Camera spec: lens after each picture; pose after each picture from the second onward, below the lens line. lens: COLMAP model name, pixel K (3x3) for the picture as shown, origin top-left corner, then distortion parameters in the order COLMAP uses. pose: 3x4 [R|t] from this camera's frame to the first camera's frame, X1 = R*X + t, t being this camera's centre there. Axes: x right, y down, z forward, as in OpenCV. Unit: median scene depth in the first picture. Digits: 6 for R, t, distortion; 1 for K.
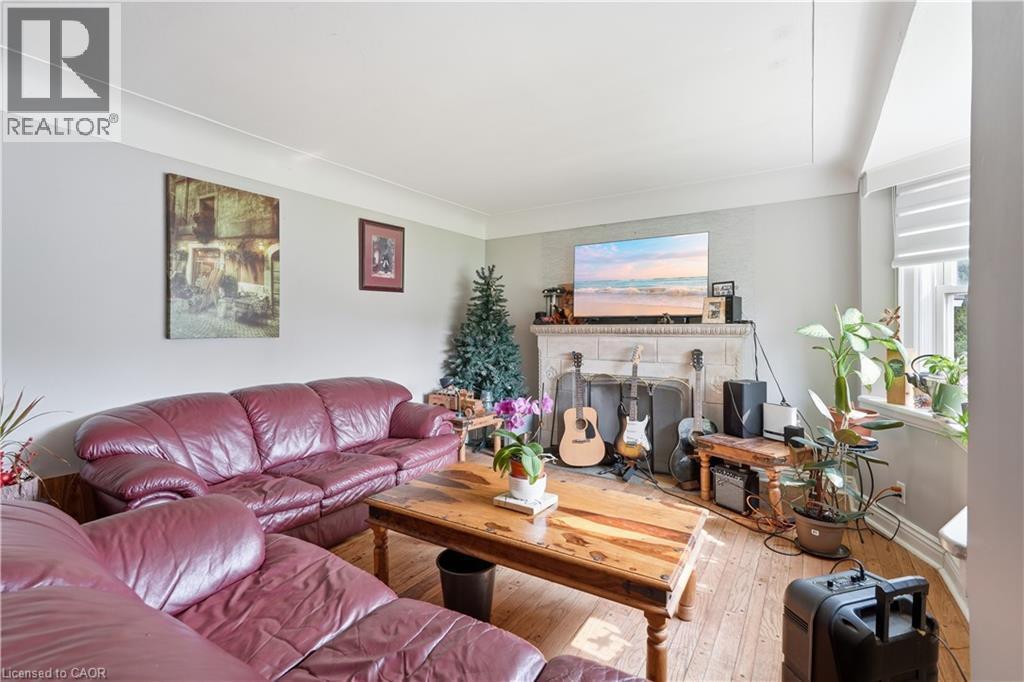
lens RADIAL K [[472.9, 0, 508.6], [0, 472.9, 329.6], [0, 0, 1]] dist [-0.002256, -0.000138]
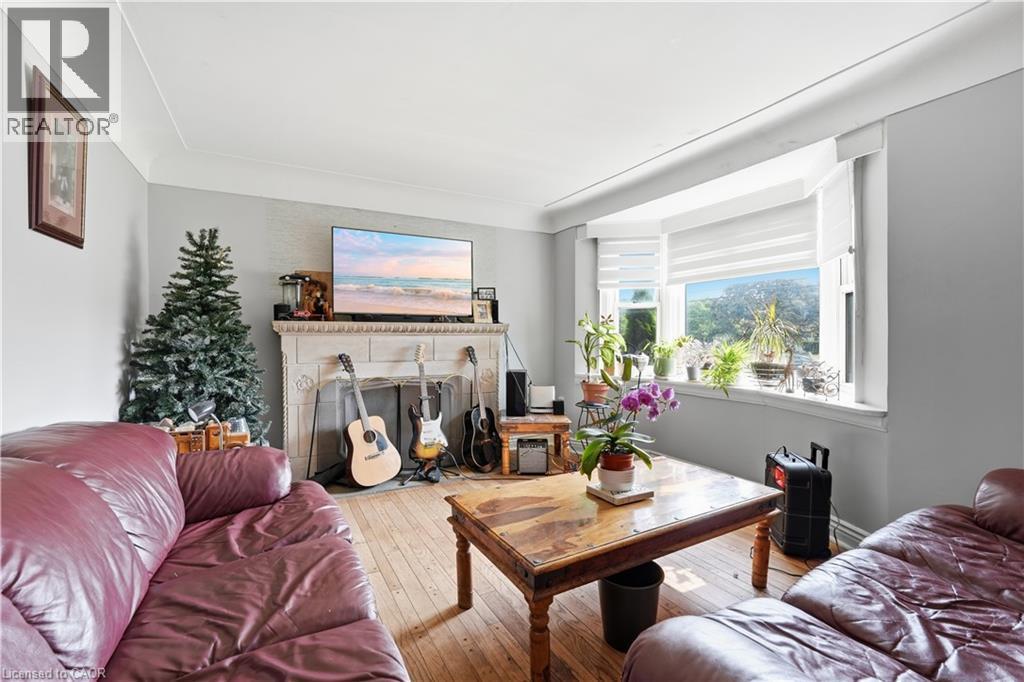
lens RADIAL K [[455.7, 0, 516.4], [0, 455.7, 337.4], [0, 0, 1]] dist [-0.001928, -0.000122]
pose [[0.456489, -0.004482, 0.889718, -0.577358], [0.001637, 0.999990, 0.004198, 0.019445], [-0.889727, -0.000460, 0.456492, 0.477221]]
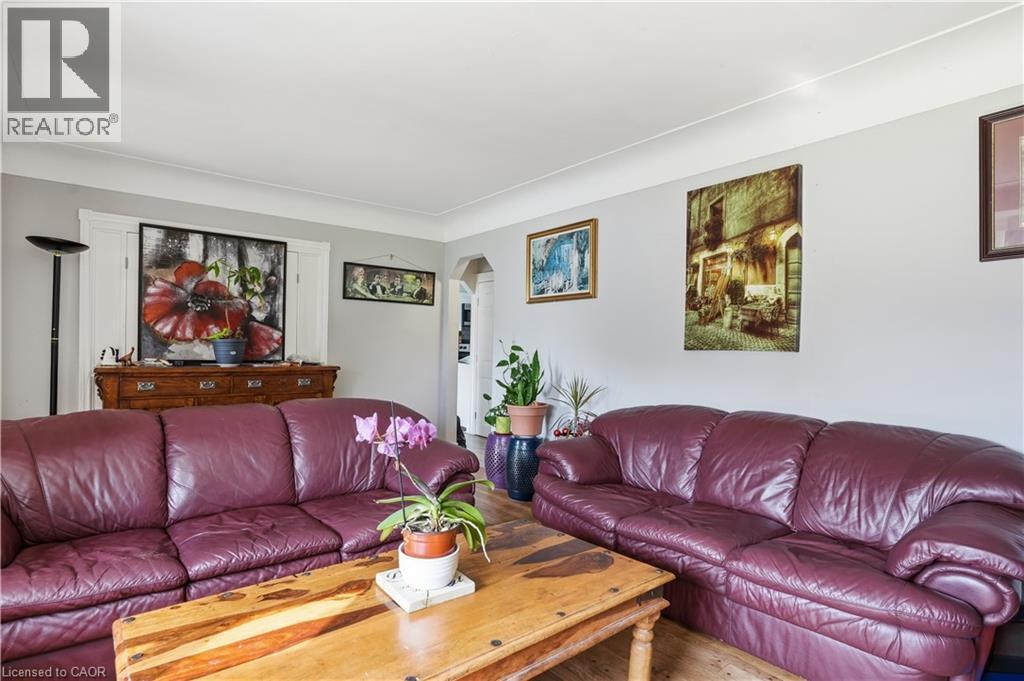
lens RADIAL K [[529.2, 0, 511.5], [0, 529.2, 353.9], [0, 0, 1]] dist [0.001530, 0.000469]
pose [[-0.310442, 0.001488, -0.950591, 0.437287], [-0.020787, 0.999749, 0.008353, 0.022265], [0.950365, 0.022353, -0.310333, 0.839871]]
